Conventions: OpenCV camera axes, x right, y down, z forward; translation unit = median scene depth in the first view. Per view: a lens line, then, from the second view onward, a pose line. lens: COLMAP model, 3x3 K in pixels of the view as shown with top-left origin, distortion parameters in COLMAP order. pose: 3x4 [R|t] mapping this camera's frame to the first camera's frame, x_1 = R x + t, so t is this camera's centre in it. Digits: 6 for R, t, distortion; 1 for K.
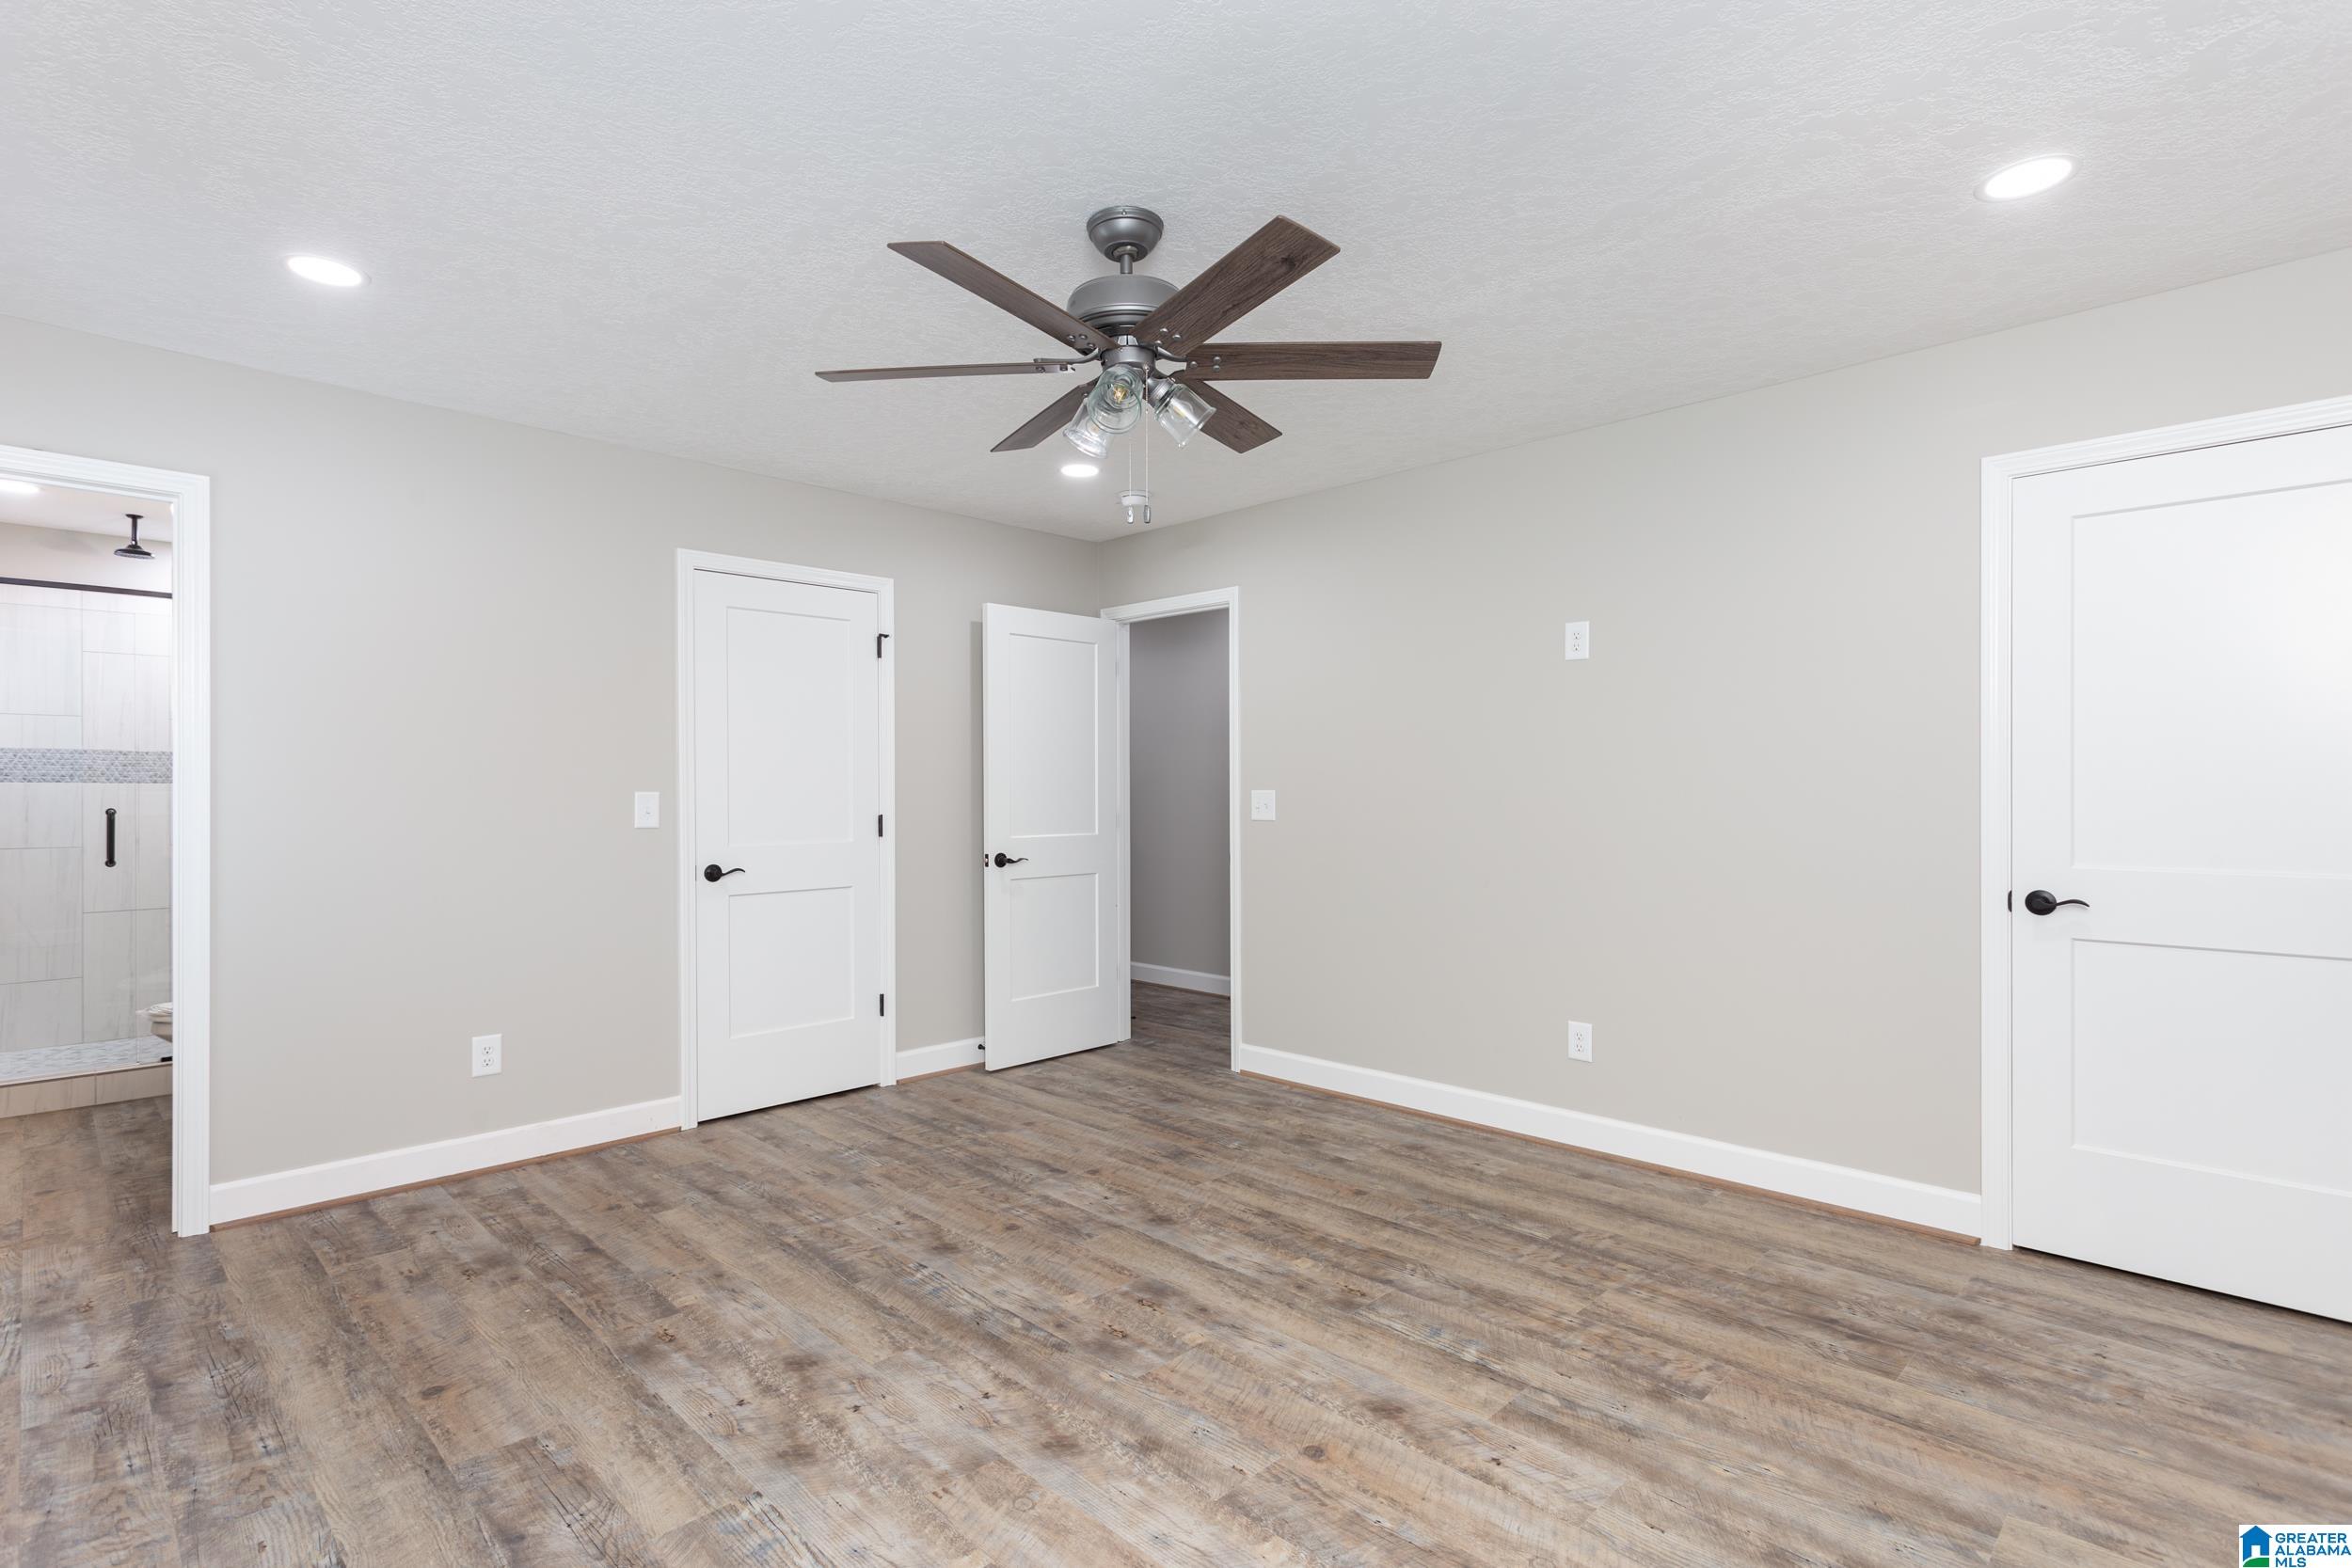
lens RADIAL K [[1128.2, 0, 1173.6], [0, 1128.2, 783.3], [0, 0, 1]] dist [0.003934, 0.000301]
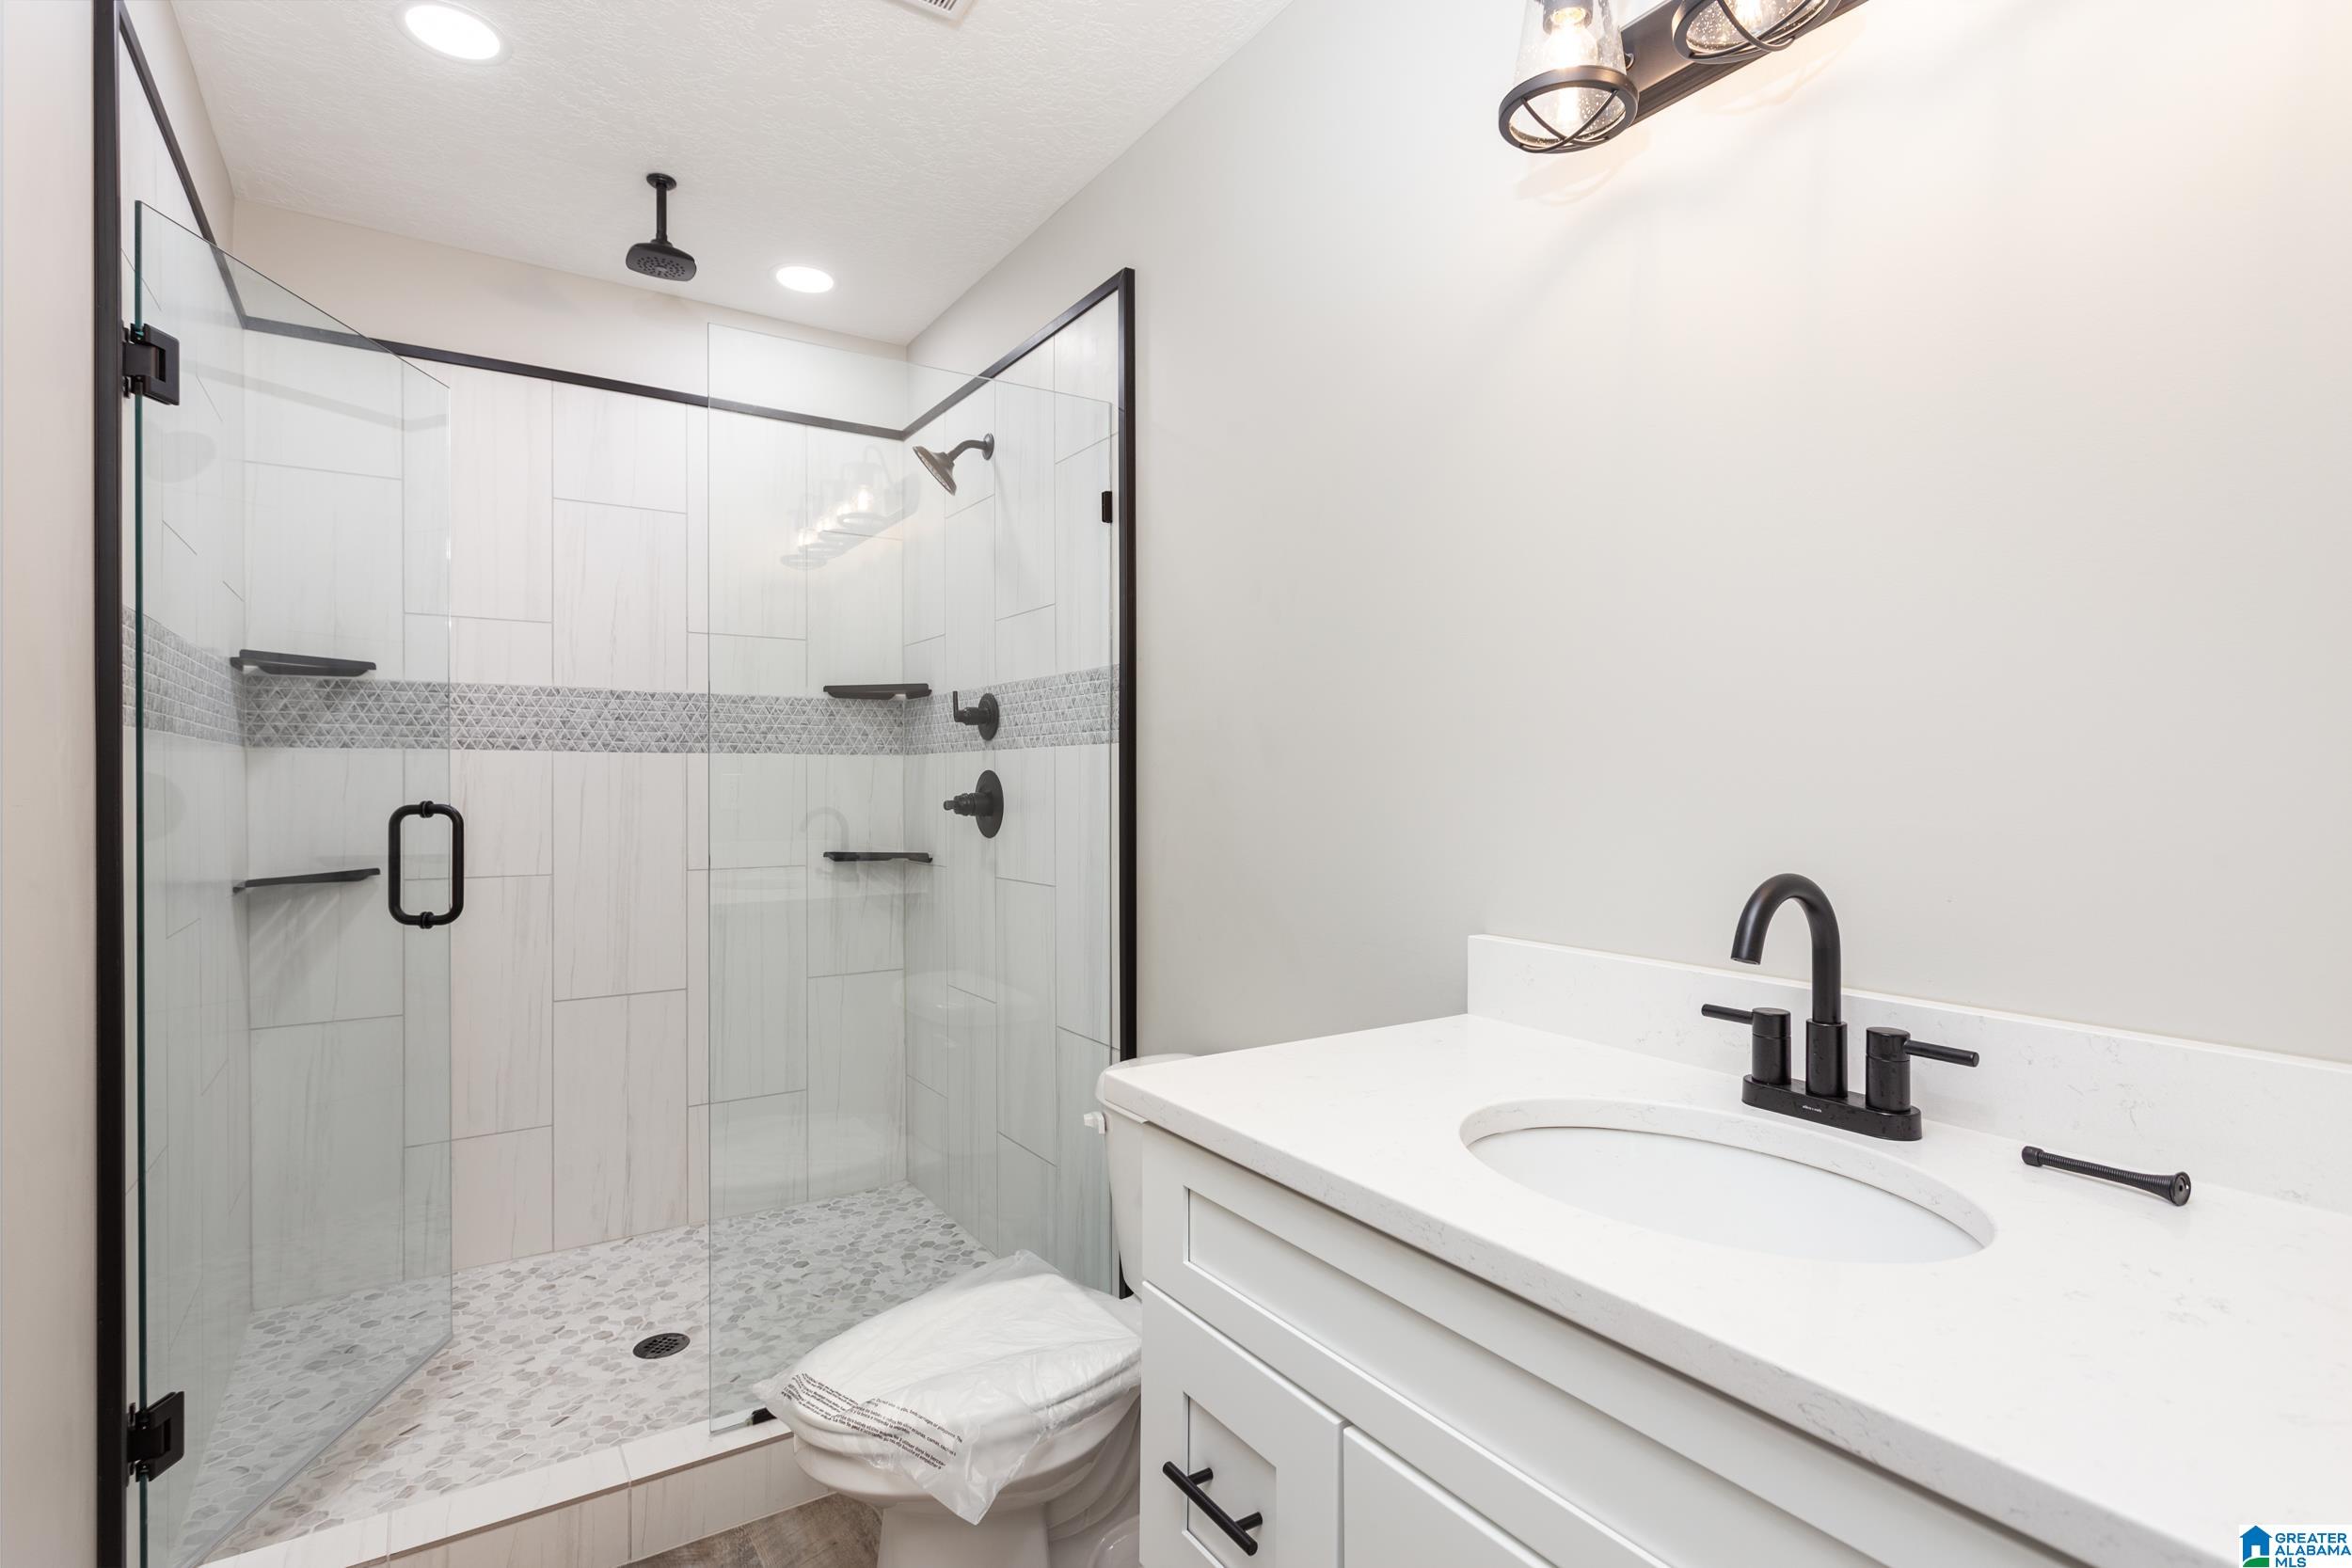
lens RADIAL K [[1128.2, 0, 1173.6], [0, 1128.2, 783.3], [0, 0, 1]] dist [0.003934, 0.000301]
pose [[0.978319, 0.007627, -0.206965, -0.576563], [-0.006596, 0.999962, 0.005674, 0.009653], [0.207000, -0.004186, 0.978332, 0.550439]]
